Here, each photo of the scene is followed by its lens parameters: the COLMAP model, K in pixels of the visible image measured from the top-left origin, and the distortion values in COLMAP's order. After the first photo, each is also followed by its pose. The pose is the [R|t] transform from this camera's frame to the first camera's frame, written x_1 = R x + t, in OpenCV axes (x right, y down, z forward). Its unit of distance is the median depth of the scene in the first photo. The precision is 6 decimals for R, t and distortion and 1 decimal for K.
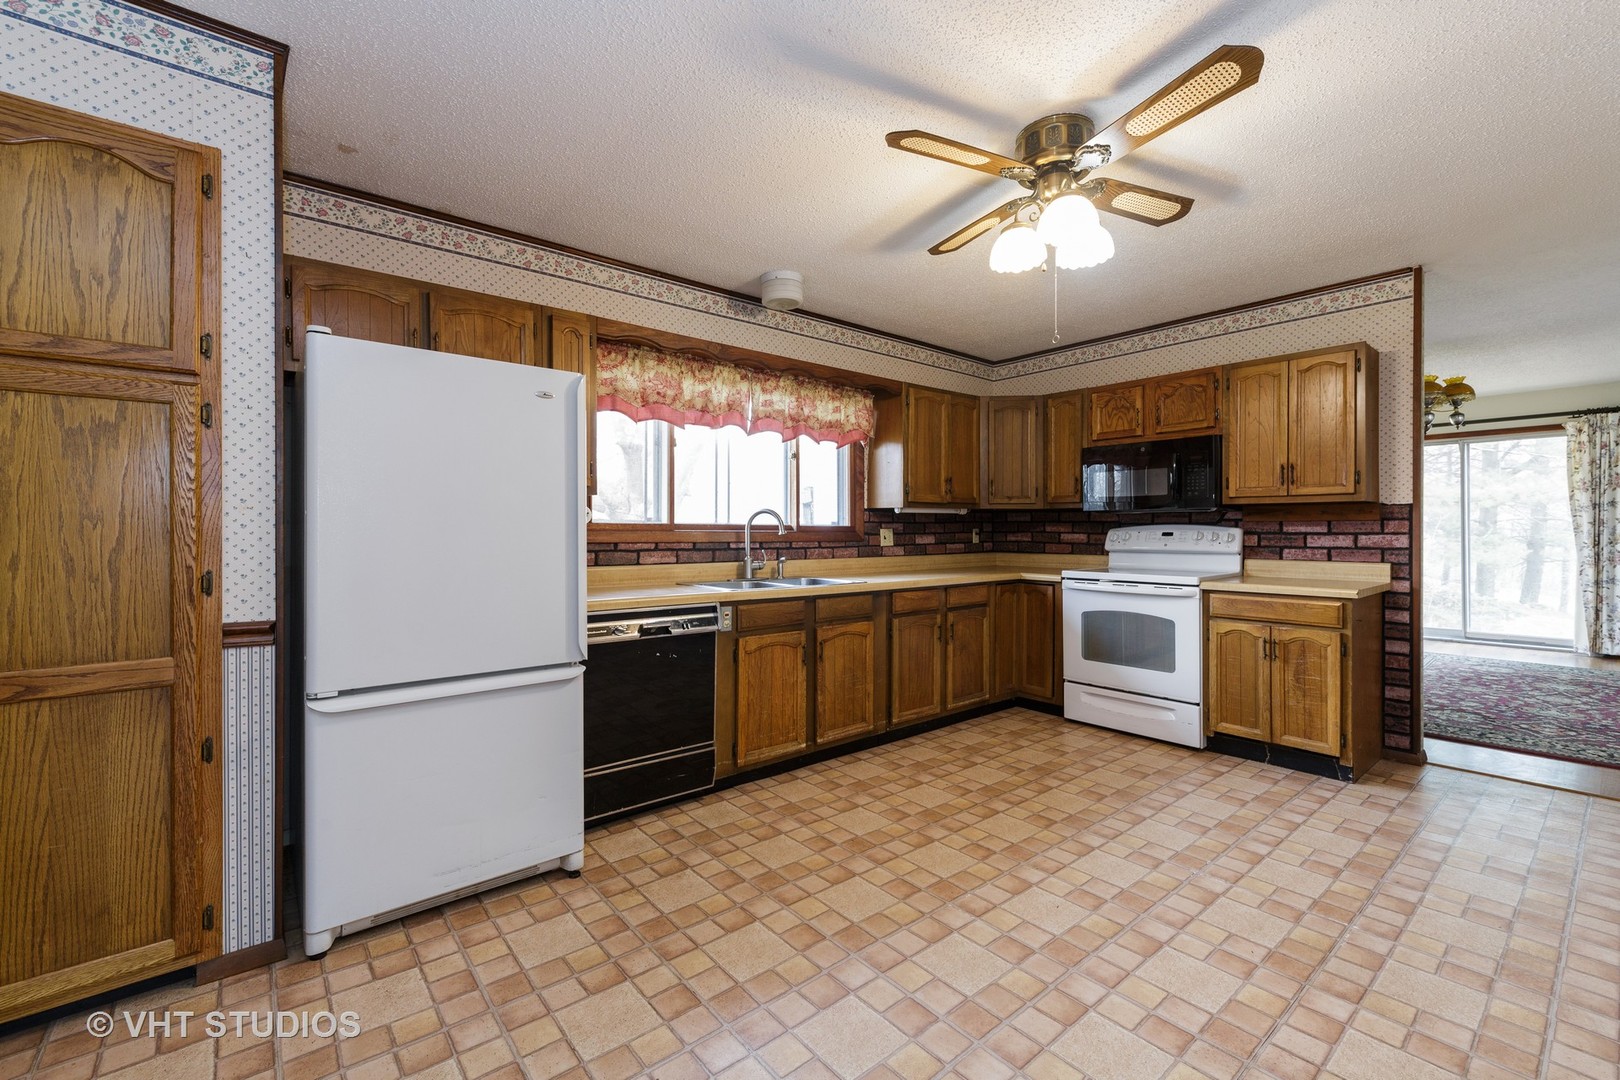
lens RADIAL K [[680.2, 0, 810.1], [0, 680.2, 526.7], [0, 0, 1]] dist [0.010167, -0.003593]
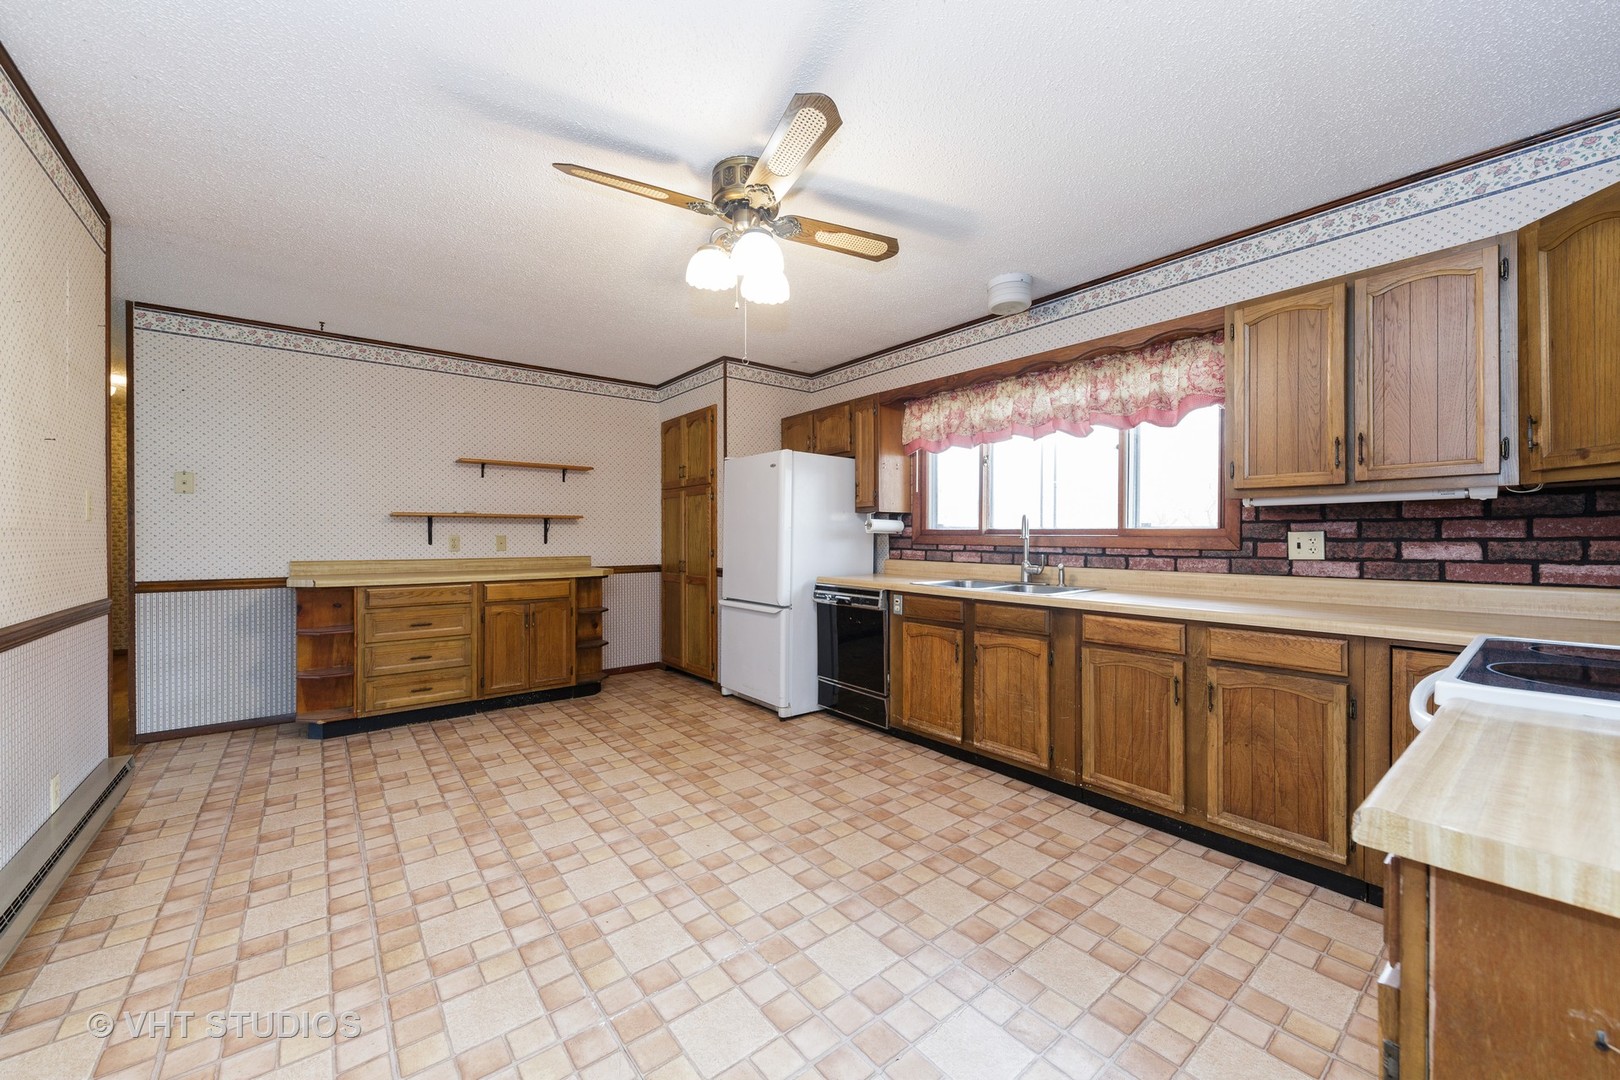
lens RADIAL K [[613.6, 0, 805.4], [0, 613.6, 539.7], [0, 0, 1]] dist [0.006127, -0.000124]
pose [[-0.019736, 0.006801, -0.999782, 0.933844], [0.006857, 0.999954, 0.006667, 0.004646], [0.999782, -0.006724, -0.019782, 0.774274]]
